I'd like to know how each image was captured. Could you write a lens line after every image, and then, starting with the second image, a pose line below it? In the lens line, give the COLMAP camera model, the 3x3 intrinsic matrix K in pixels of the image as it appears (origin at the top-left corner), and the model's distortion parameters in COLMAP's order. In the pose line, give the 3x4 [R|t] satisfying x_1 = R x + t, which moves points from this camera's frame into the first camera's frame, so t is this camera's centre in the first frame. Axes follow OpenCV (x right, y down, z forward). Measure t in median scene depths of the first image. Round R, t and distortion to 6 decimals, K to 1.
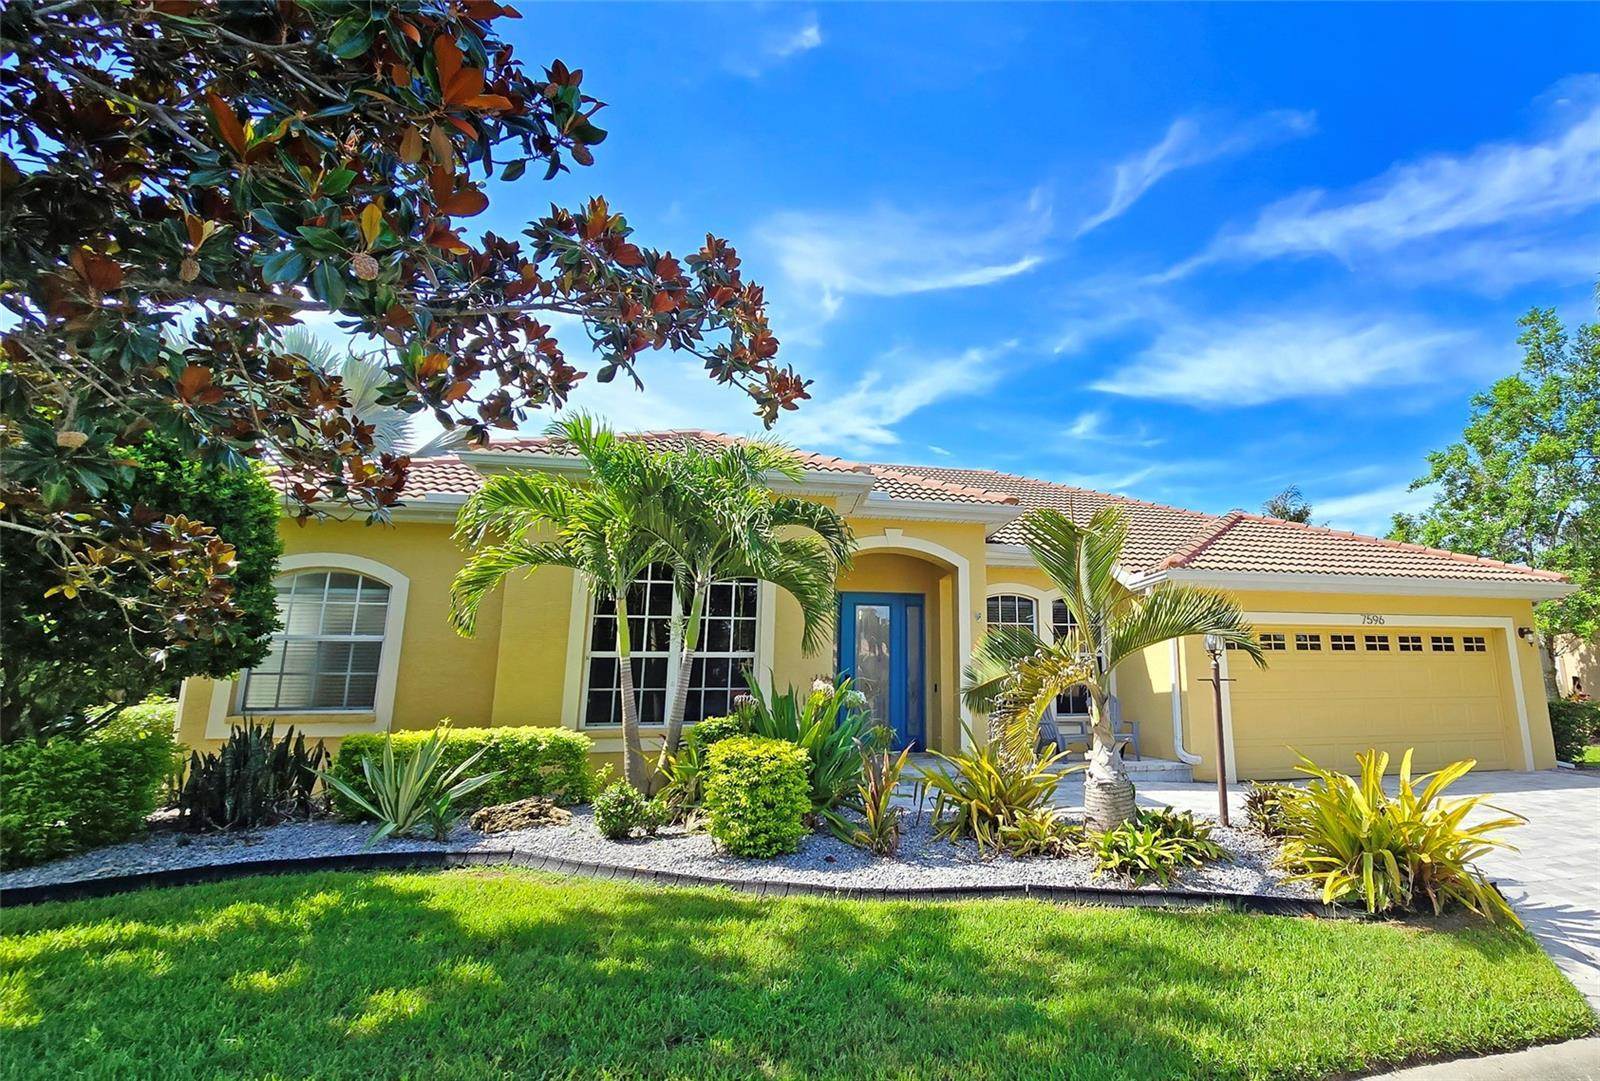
lens RADIAL K [[836.7, 0, 878.1], [0, 836.7, 546.5], [0, 0, 1]] dist [-0.003920, -0.001018]
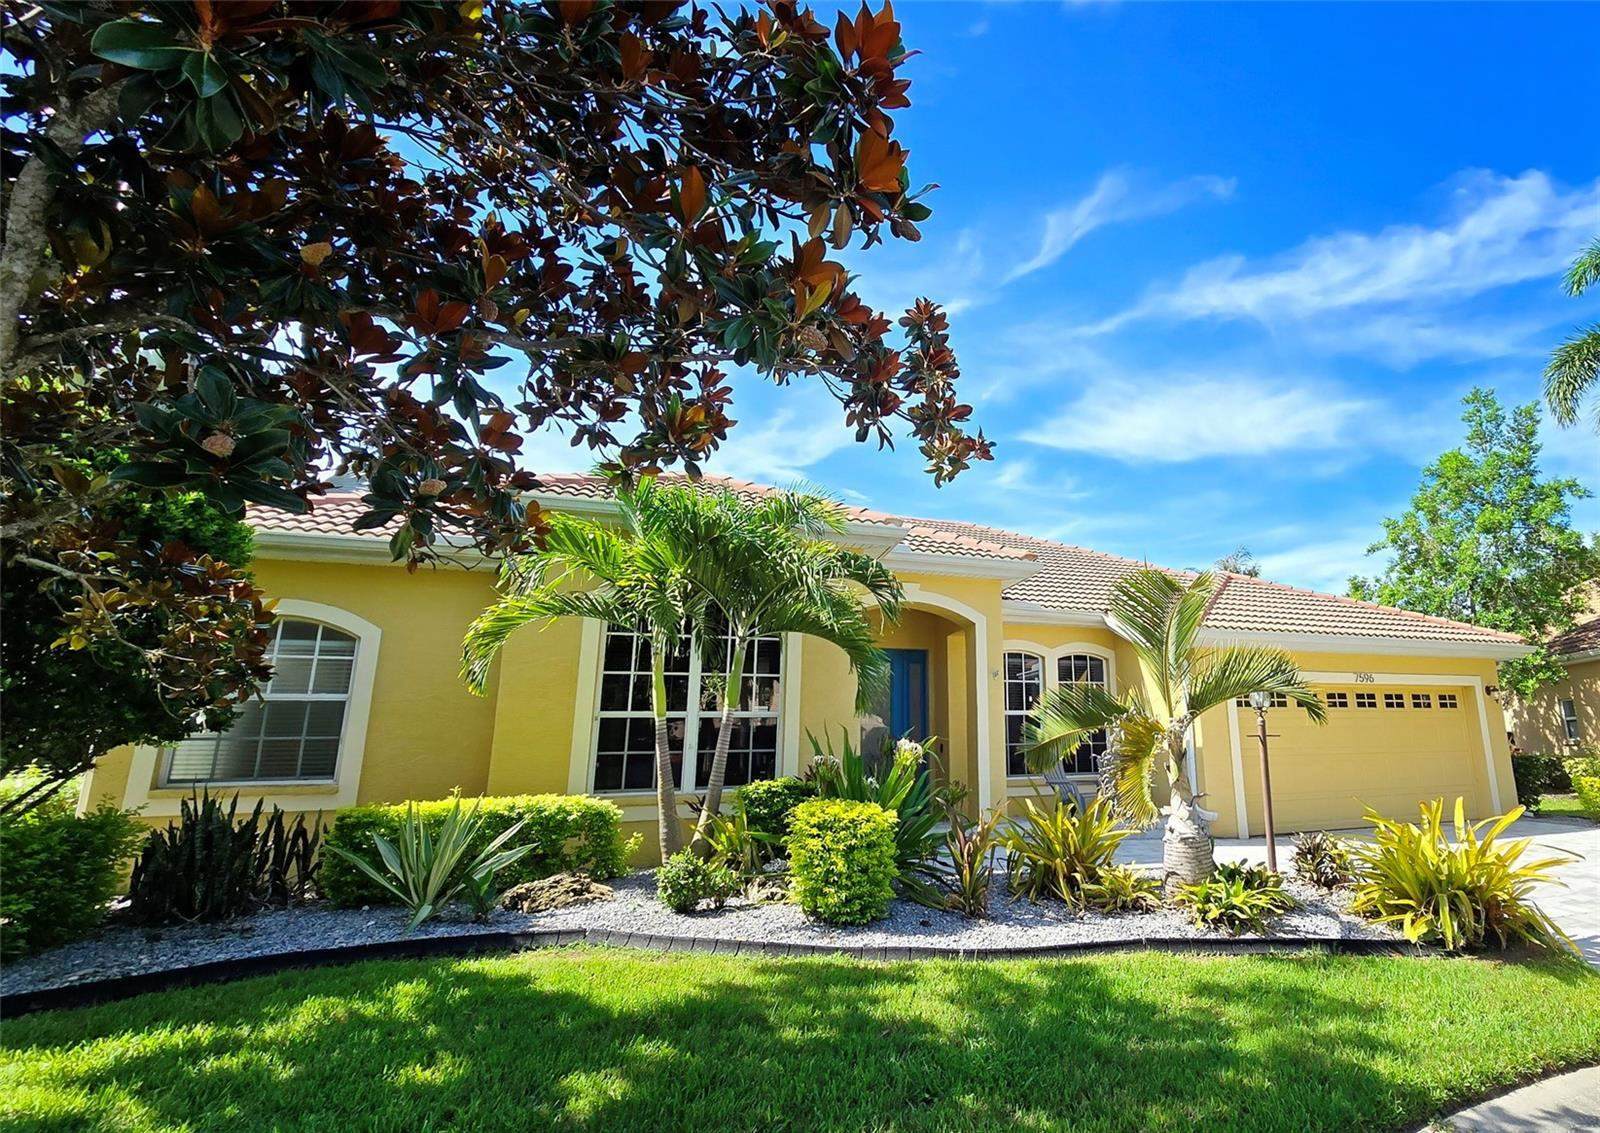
lens RADIAL K [[896.5, 0, 926.0], [0, 896.5, 563.4], [0, 0, 1]] dist [-0.003920, 0.000341]
pose [[0.986562, 0.022853, 0.161781, -0.203601], [-0.016632, 0.999073, -0.039703, -0.004064], [-0.162538, 0.036479, 0.986028, -0.040325]]
